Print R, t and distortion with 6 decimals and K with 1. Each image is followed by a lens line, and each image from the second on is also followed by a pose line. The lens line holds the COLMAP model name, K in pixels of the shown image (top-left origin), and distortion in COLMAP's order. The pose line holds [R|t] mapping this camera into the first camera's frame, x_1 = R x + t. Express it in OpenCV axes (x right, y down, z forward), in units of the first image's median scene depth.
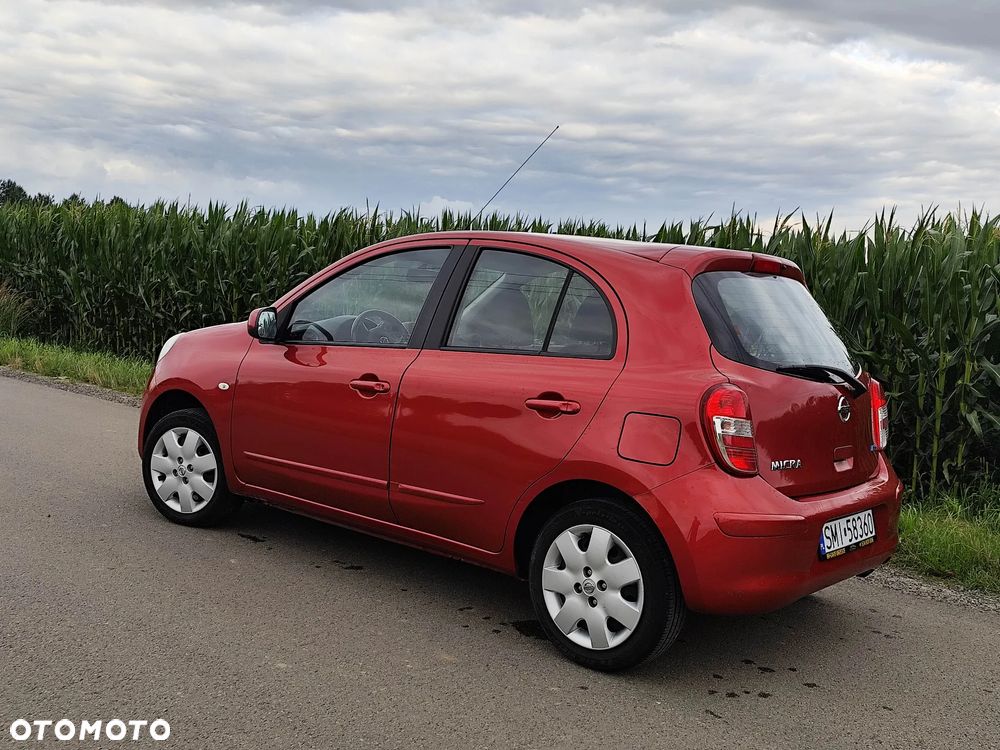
lens RADIAL K [[1055.2, 0, 495.5], [0, 1055.2, 378.8], [0, 0, 1]] dist [0.039916, 0.000000]
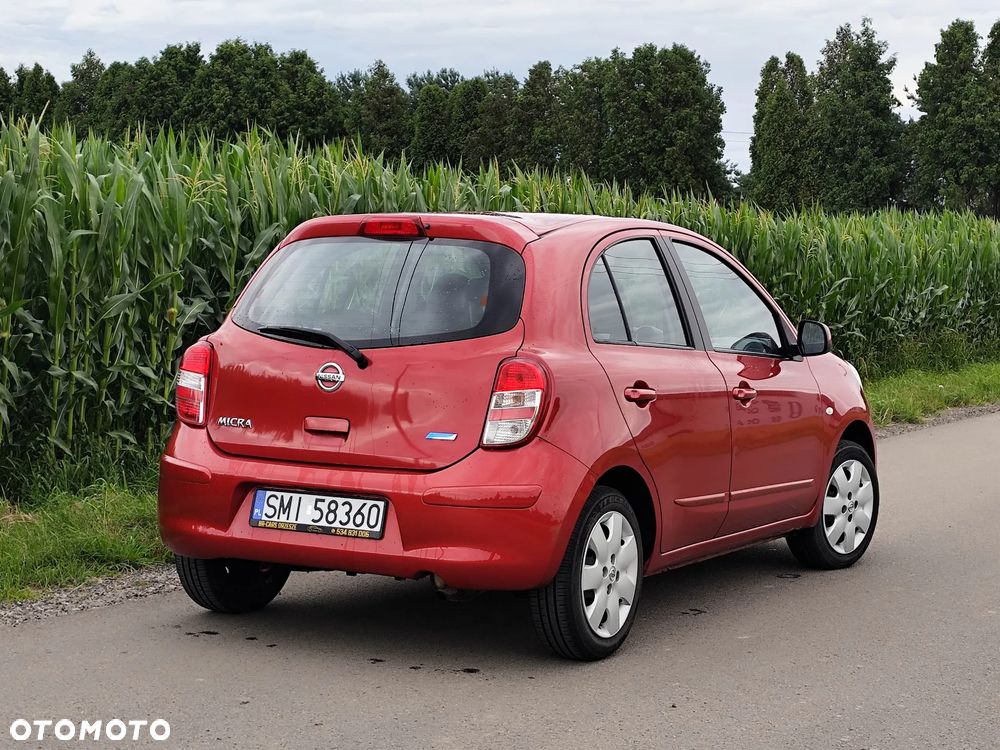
lens RADIAL K [[1879.9, 0, 532.1], [0, 1879.9, 361.9], [0, 0, 1]] dist [0.116749, 0.000000]
pose [[0.202832, -0.023226, -0.978938, 1.487356], [-0.095211, 0.994514, -0.043323, 0.053143], [0.974574, 0.101993, 0.199508, 0.646857]]
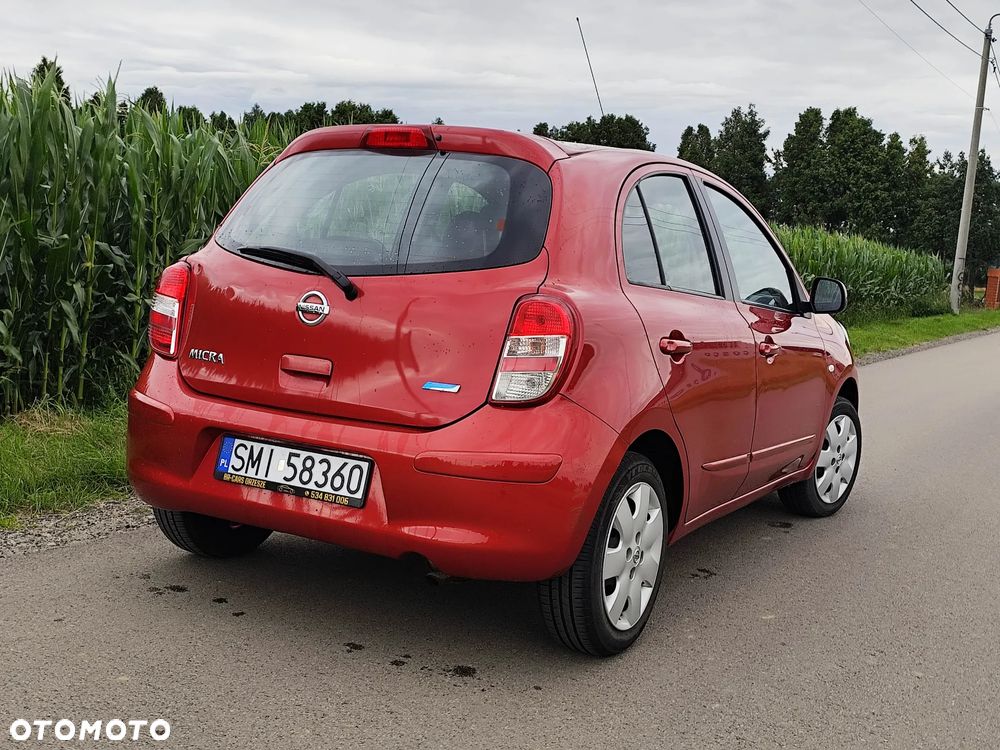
lens RADIAL K [[1132.7, 0, 509.4], [0, 1132.7, 375.3], [0, 0, 1]] dist [0.045393, 0.000000]
pose [[0.190341, 0.038284, -0.980971, 0.882643], [-0.142757, 0.989697, 0.010924, 0.036420], [0.971283, 0.137961, 0.193845, 0.754355]]
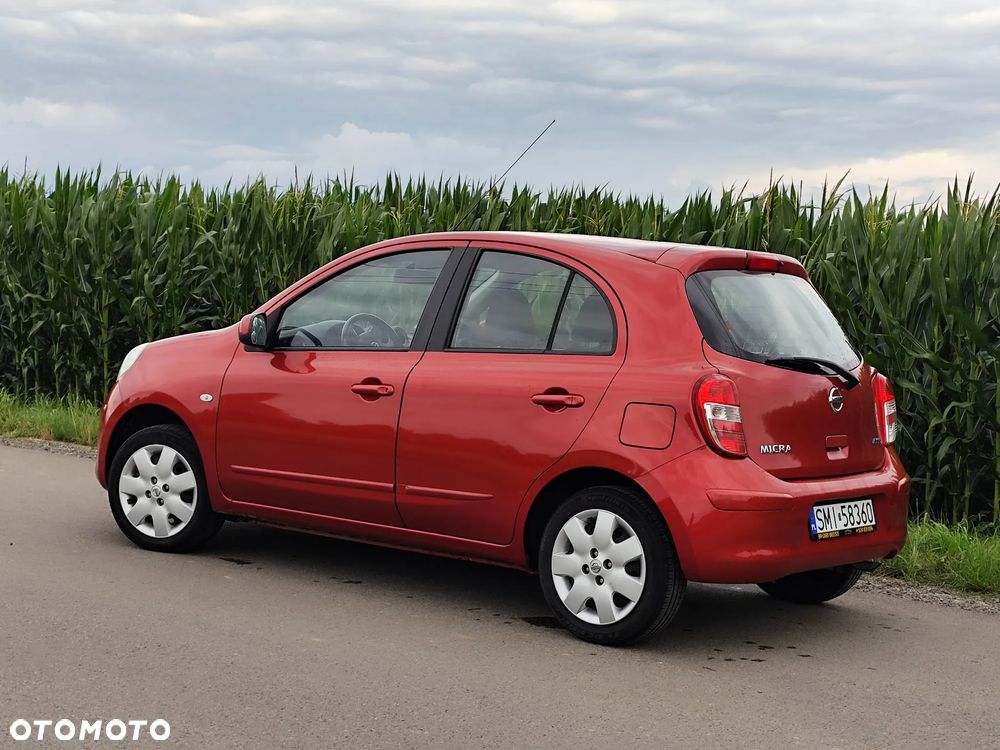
lens RADIAL K [[1825.0, 0, 496.9], [0, 1825.0, 370.4], [0, 0, 1]] dist [0.093470, 0.000000]
pose [[0.999489, -0.018747, 0.025896, -0.039698], [0.019629, 0.999220, -0.034258, 0.042169], [-0.025234, 0.034749, 0.999077, -0.609387]]
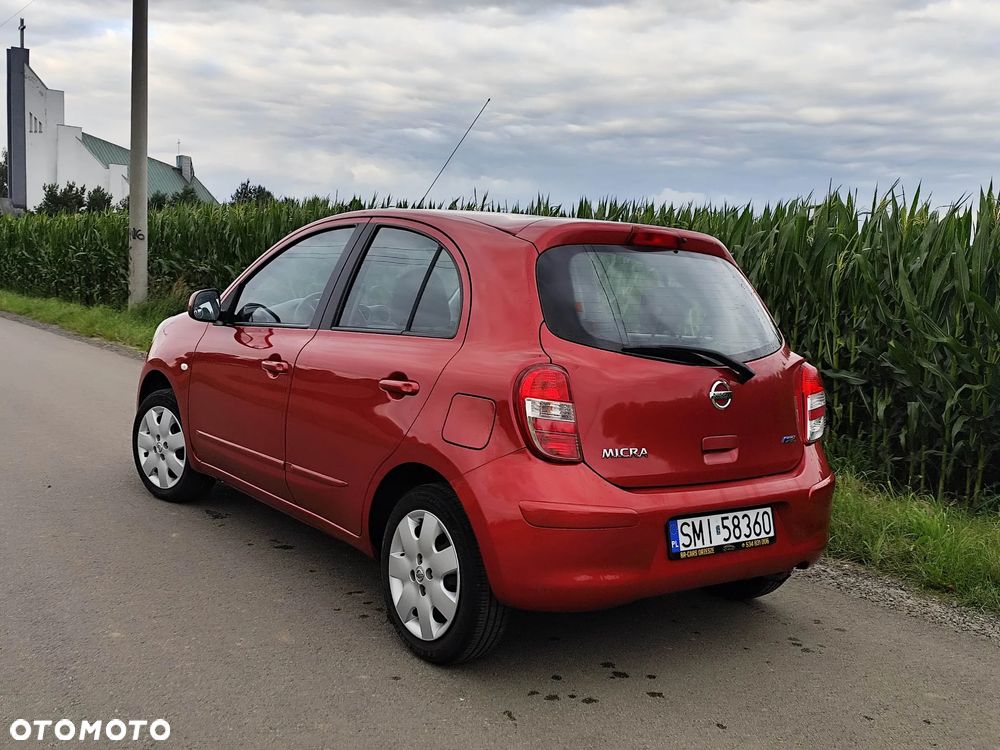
lens RADIAL K [[1055.2, 0, 494.2], [0, 1055.2, 379.5], [0, 0, 1]] dist [0.039916, 0.000000]
pose [[0.974400, 0.012333, -0.224481, 0.262047], [-0.011145, 0.999916, 0.006556, 0.009056], [0.224543, -0.003887, 0.974456, 0.057436]]
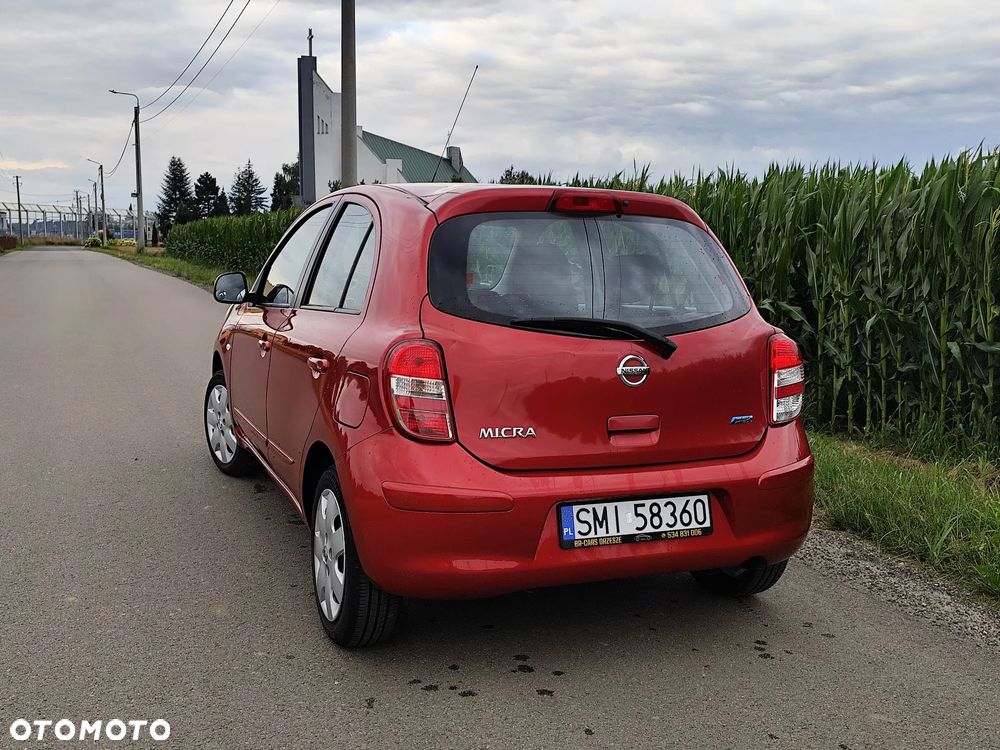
lens RADIAL K [[1055.2, 0, 494.6], [0, 1055.2, 367.8], [0, 0, 1]] dist [0.039916, 0.000000]
pose [[0.882998, 0.008262, -0.469305, 0.474449], [-0.000804, 0.999870, 0.016091, 0.010334], [0.469377, -0.013831, 0.882890, 0.168385]]
